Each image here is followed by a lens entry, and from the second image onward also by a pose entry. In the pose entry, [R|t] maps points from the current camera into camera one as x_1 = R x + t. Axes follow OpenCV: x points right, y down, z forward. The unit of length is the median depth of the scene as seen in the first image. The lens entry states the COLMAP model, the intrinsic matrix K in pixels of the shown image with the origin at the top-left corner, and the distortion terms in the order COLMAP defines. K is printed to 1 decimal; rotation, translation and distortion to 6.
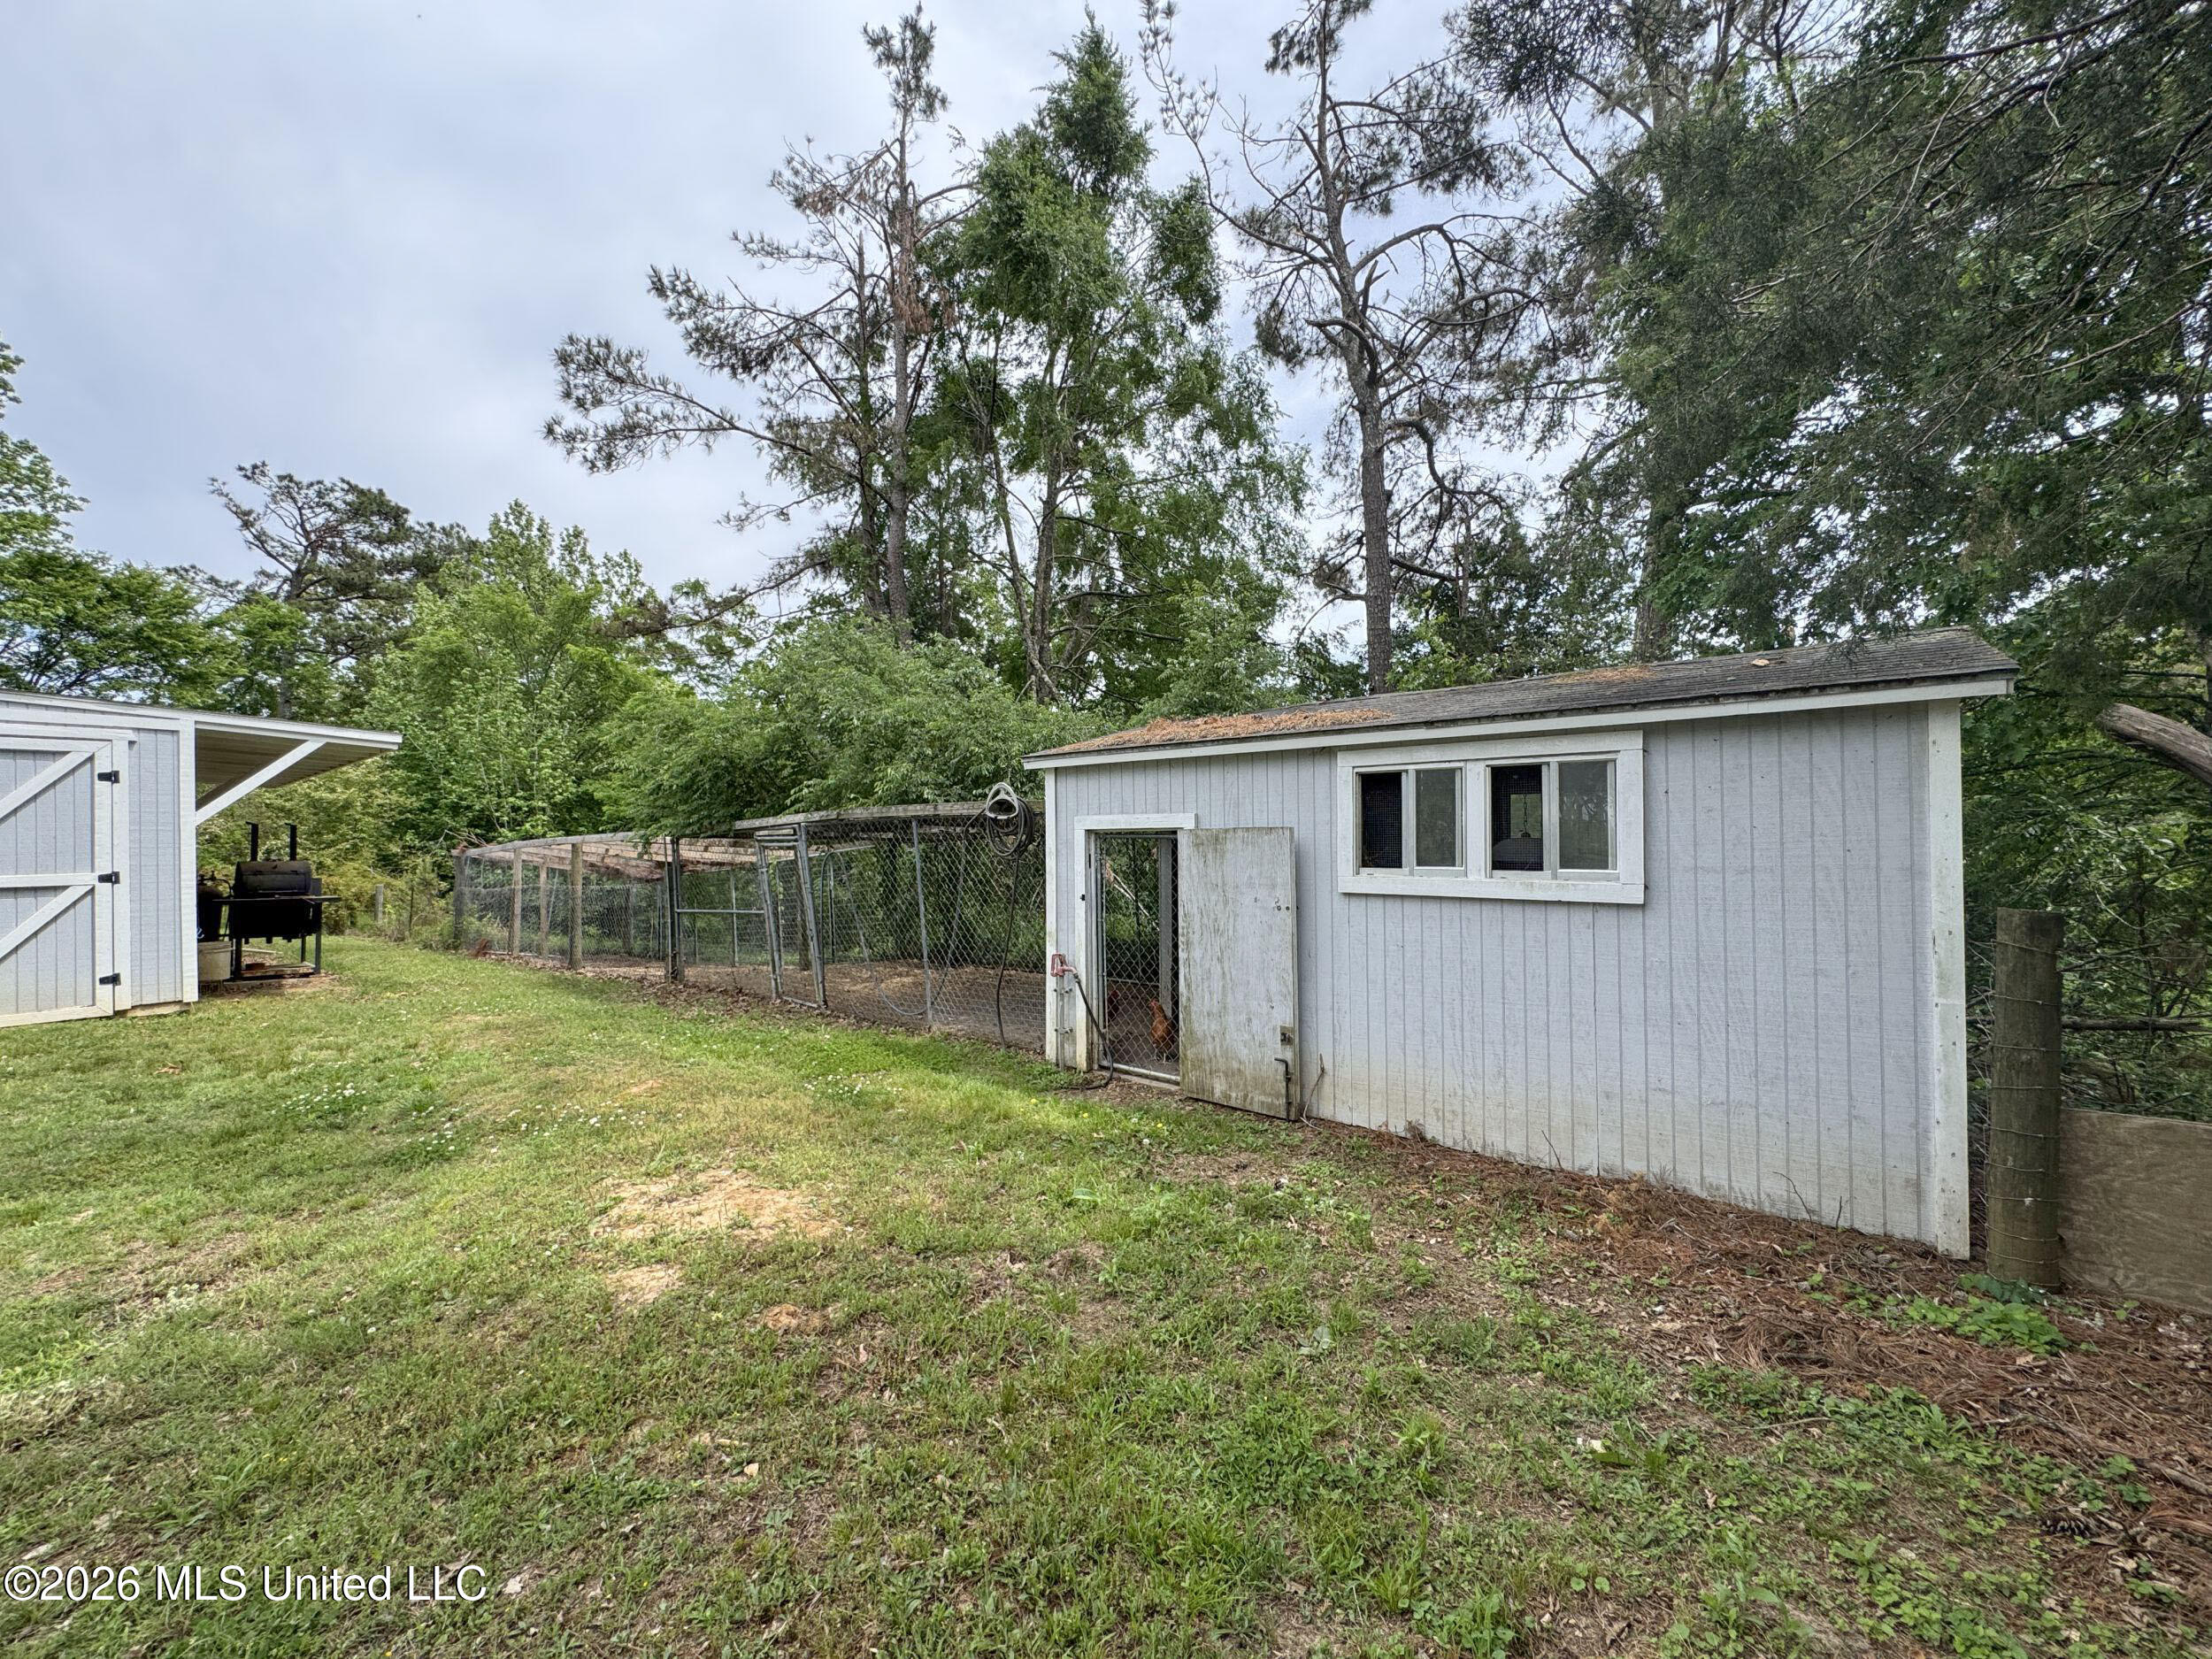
lens RADIAL K [[890.9, 0, 1099.9], [0, 890.9, 827.5], [0, 0, 1]] dist [-0.000769, 0.000358]
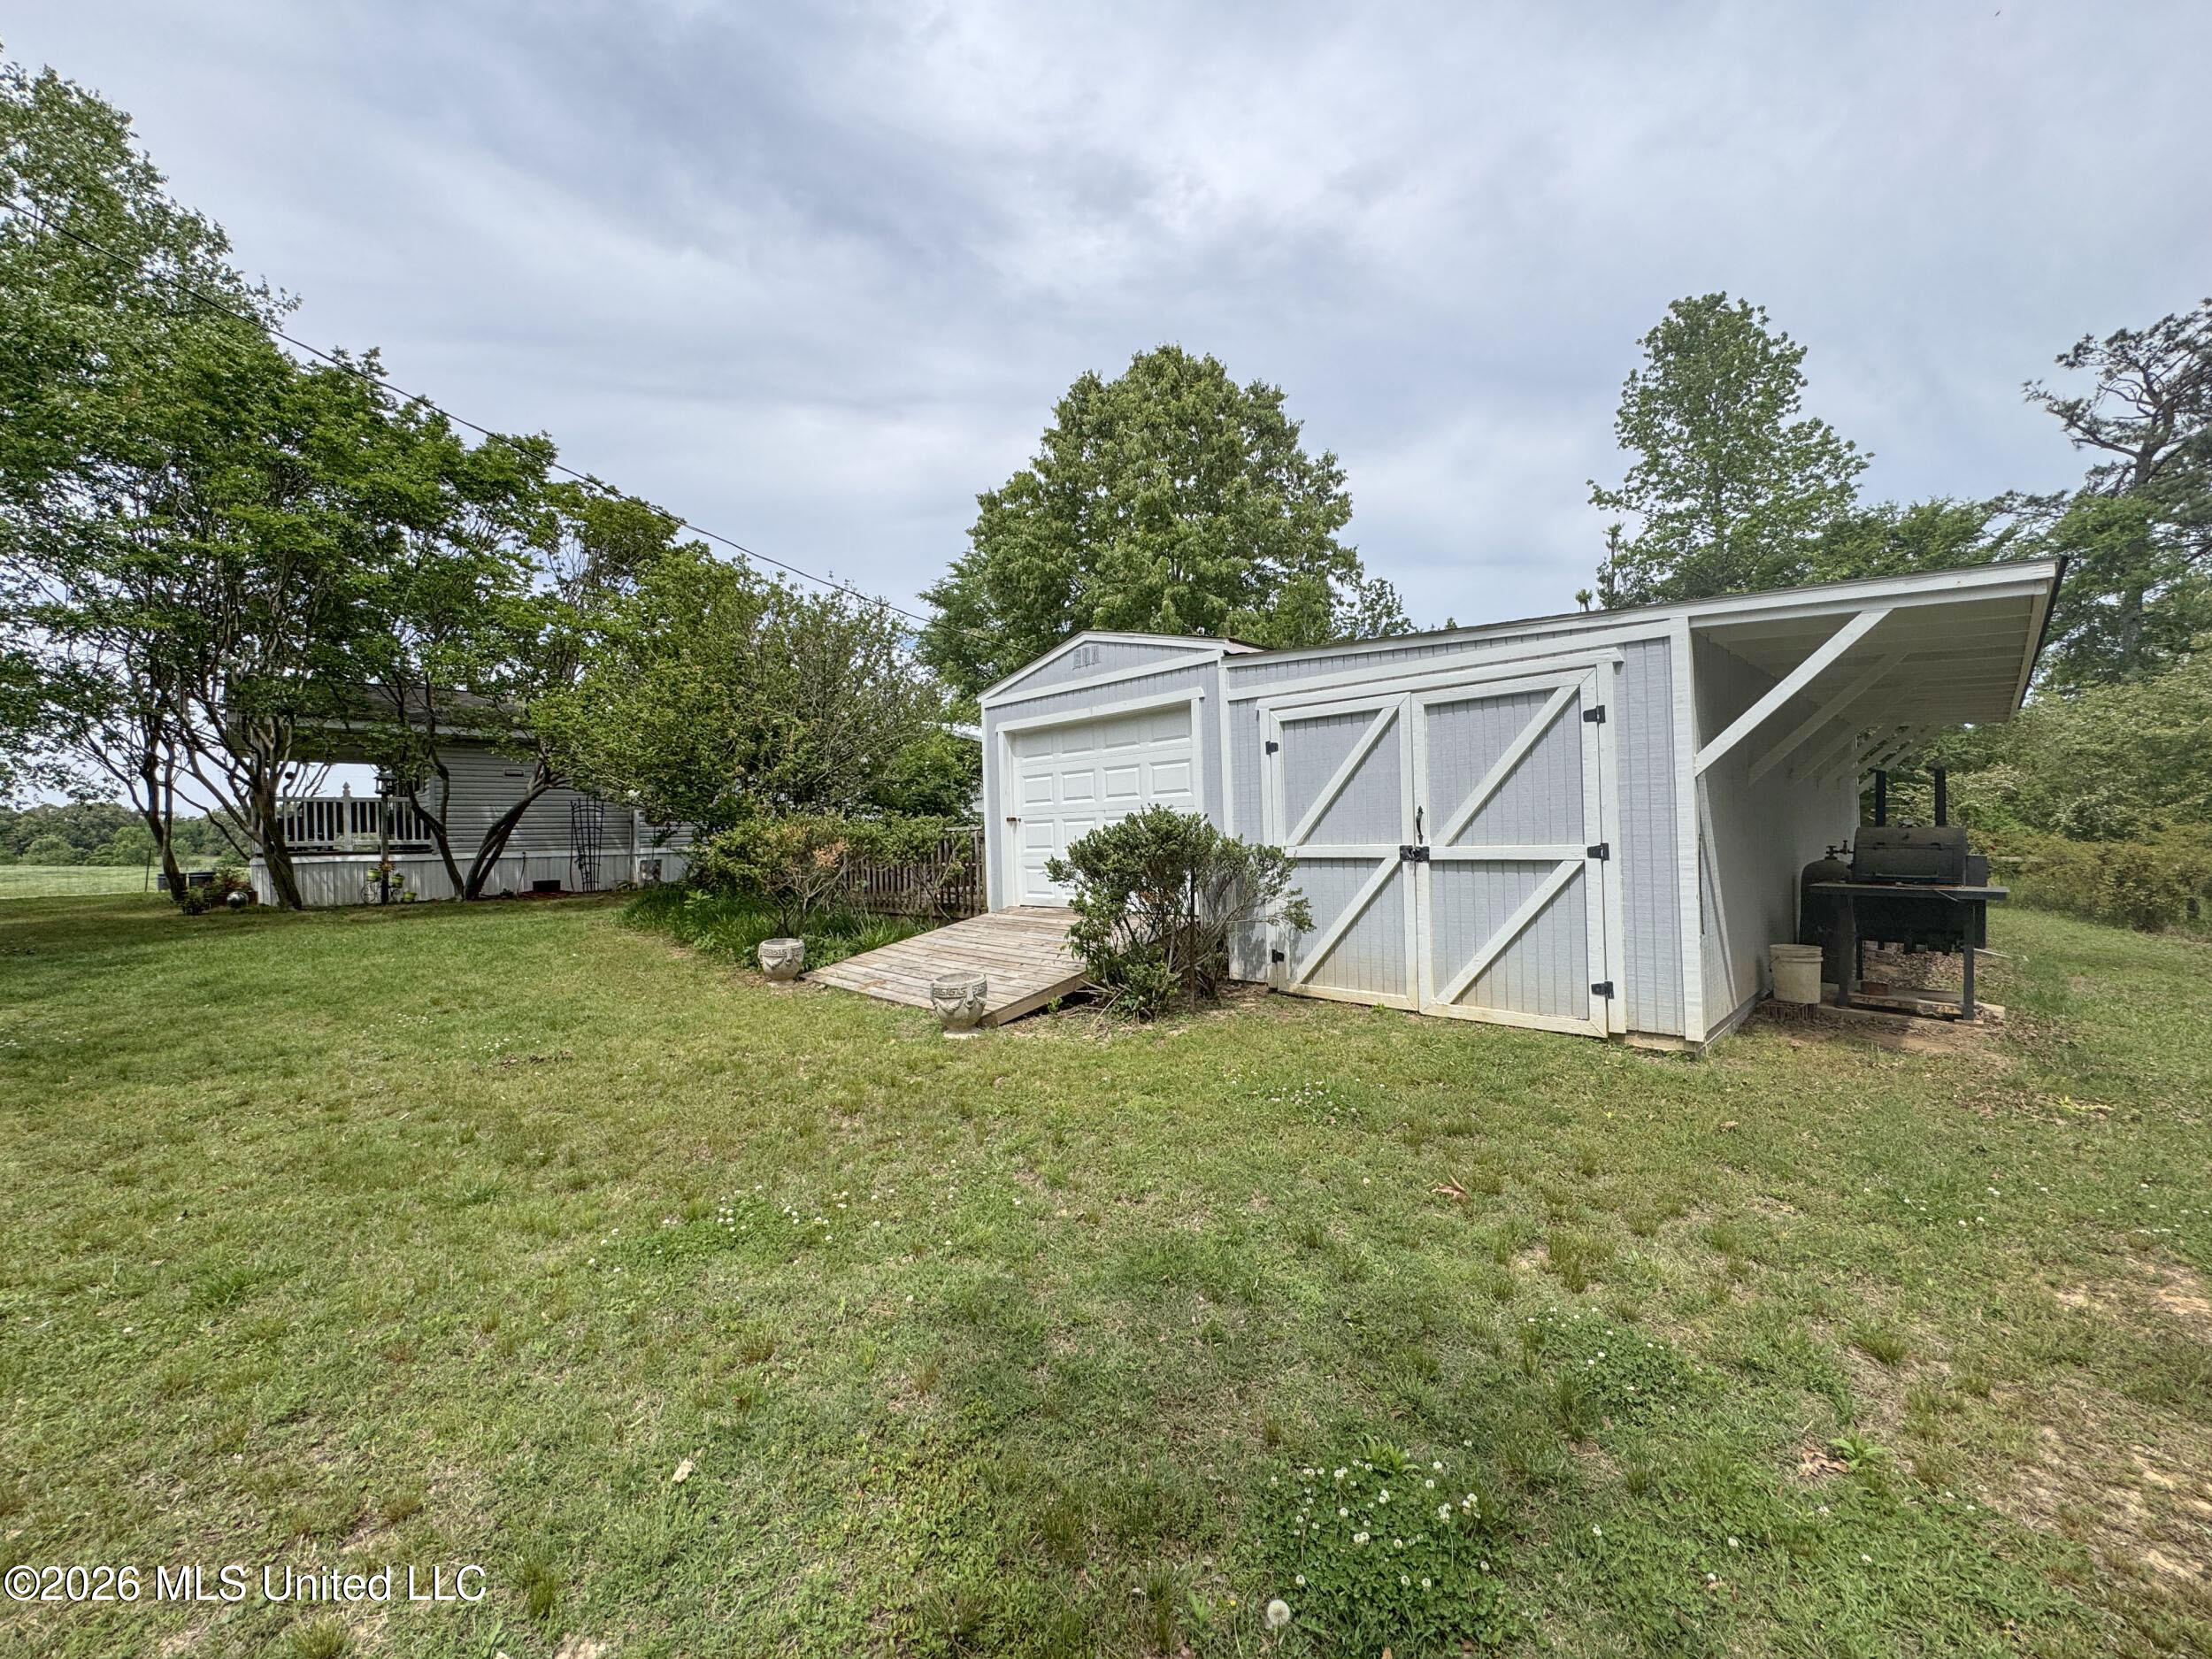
lens RADIAL K [[890.9, 0, 1099.9], [0, 890.9, 827.5], [0, 0, 1]] dist [-0.000769, 0.000358]
pose [[-0.055512, 0.010346, -0.998404, -0.106216], [0.036451, 0.999301, 0.008328, 0.004585], [0.997792, -0.035931, -0.055850, 0.190361]]
